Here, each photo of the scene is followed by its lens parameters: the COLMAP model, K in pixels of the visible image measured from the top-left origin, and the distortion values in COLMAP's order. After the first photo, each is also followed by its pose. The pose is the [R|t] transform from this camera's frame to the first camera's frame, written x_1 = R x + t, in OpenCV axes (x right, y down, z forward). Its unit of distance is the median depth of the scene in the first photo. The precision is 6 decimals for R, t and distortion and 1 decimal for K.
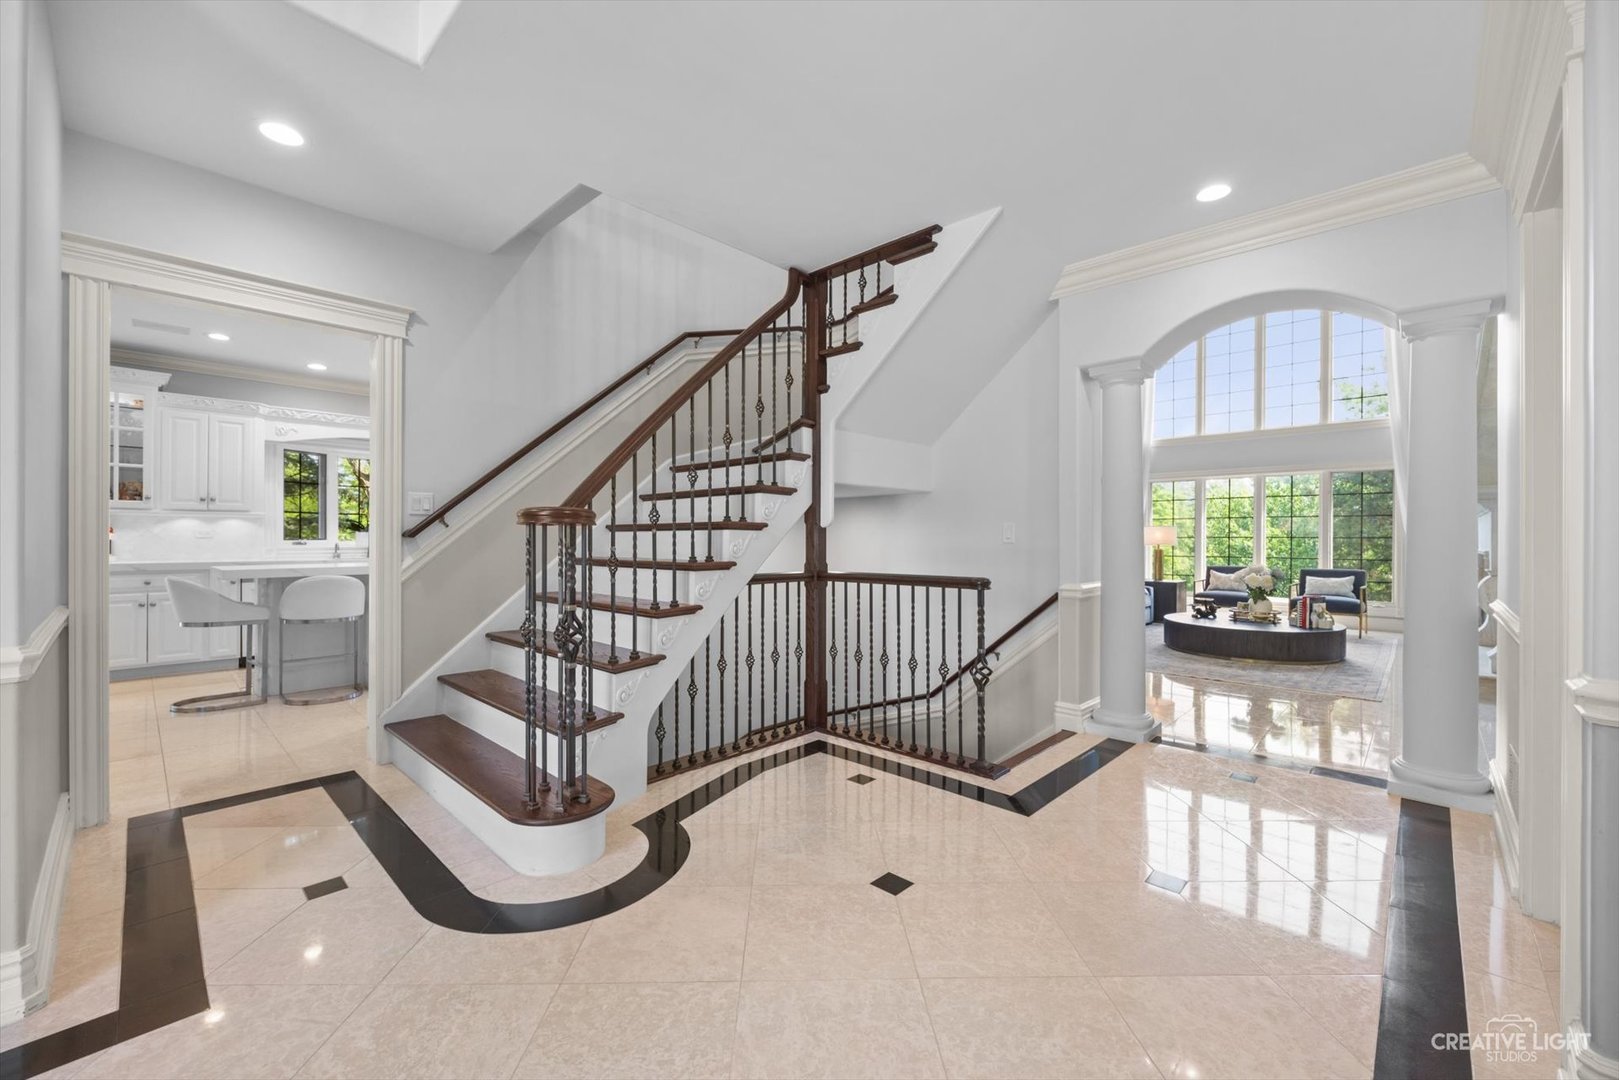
lens RADIAL K [[651.1, 0, 809.8], [0, 651.1, 540.2], [0, 0, 1]] dist [-0.002535, -0.000063]
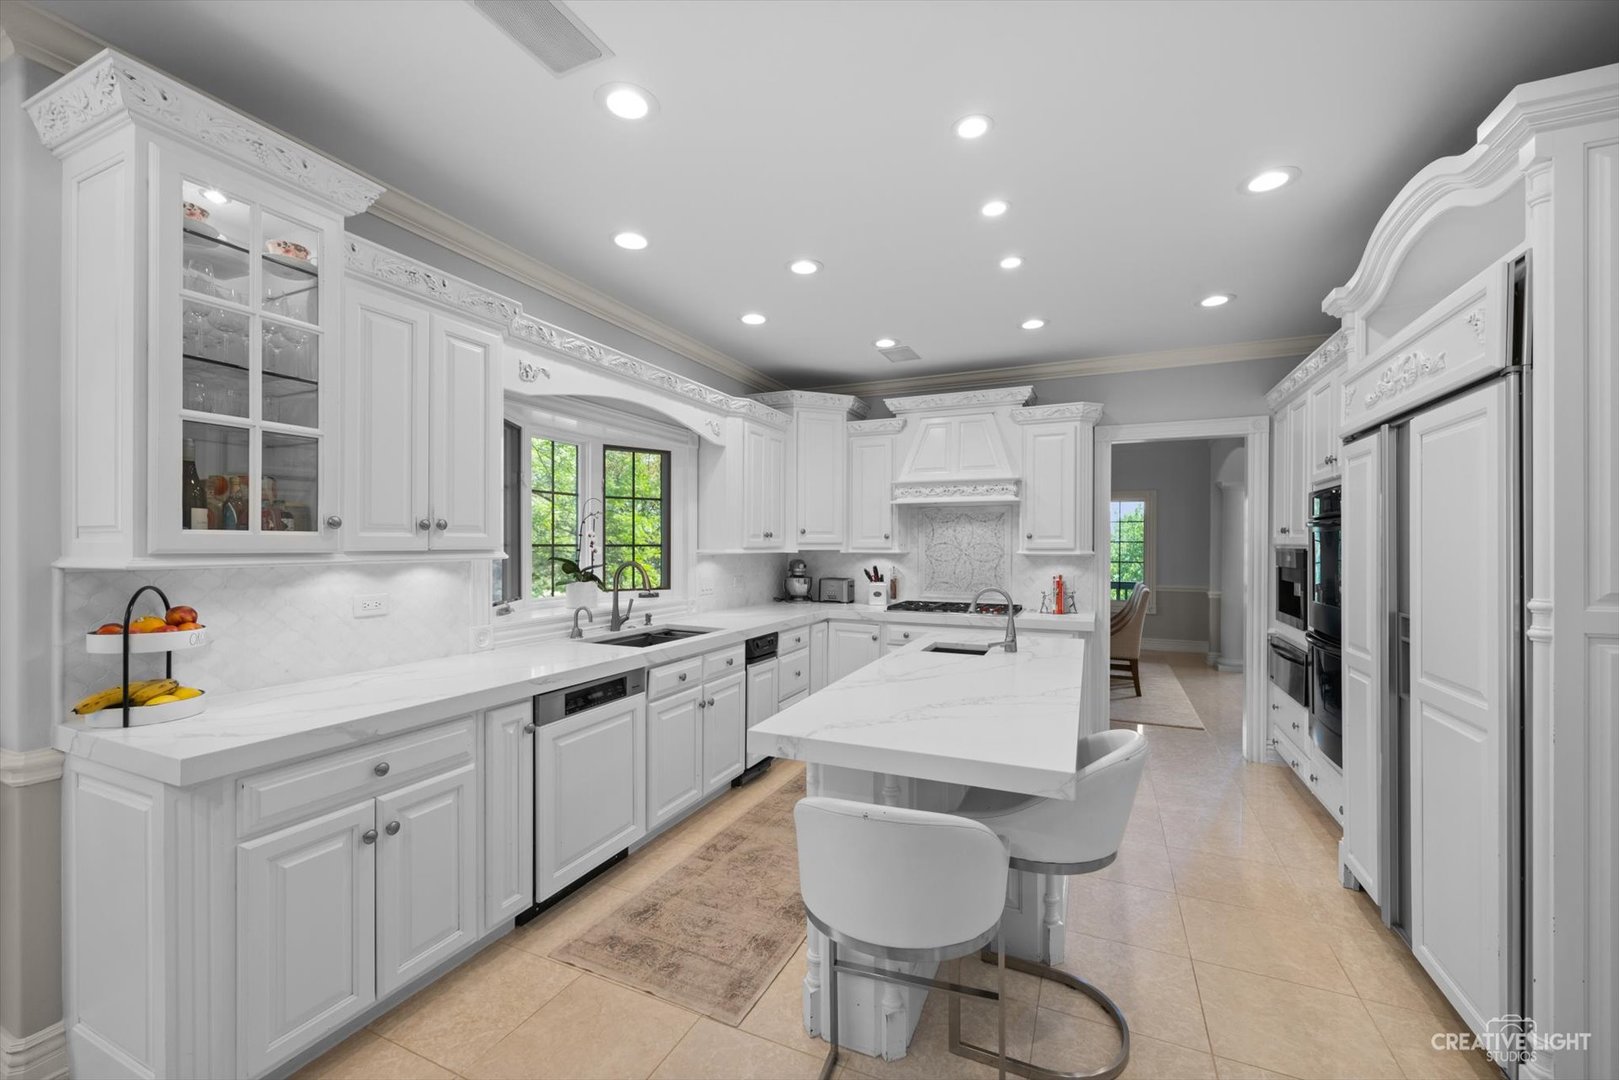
lens RADIAL K [[651.1, 0, 807.5], [0, 651.1, 551.2], [0, 0, 1]] dist [-0.002535, -0.000063]
pose [[0.941135, -0.007723, 0.337943, -0.858083], [0.005583, 0.999958, 0.007305, -0.049120], [-0.337985, -0.004989, 0.941138, 0.553722]]
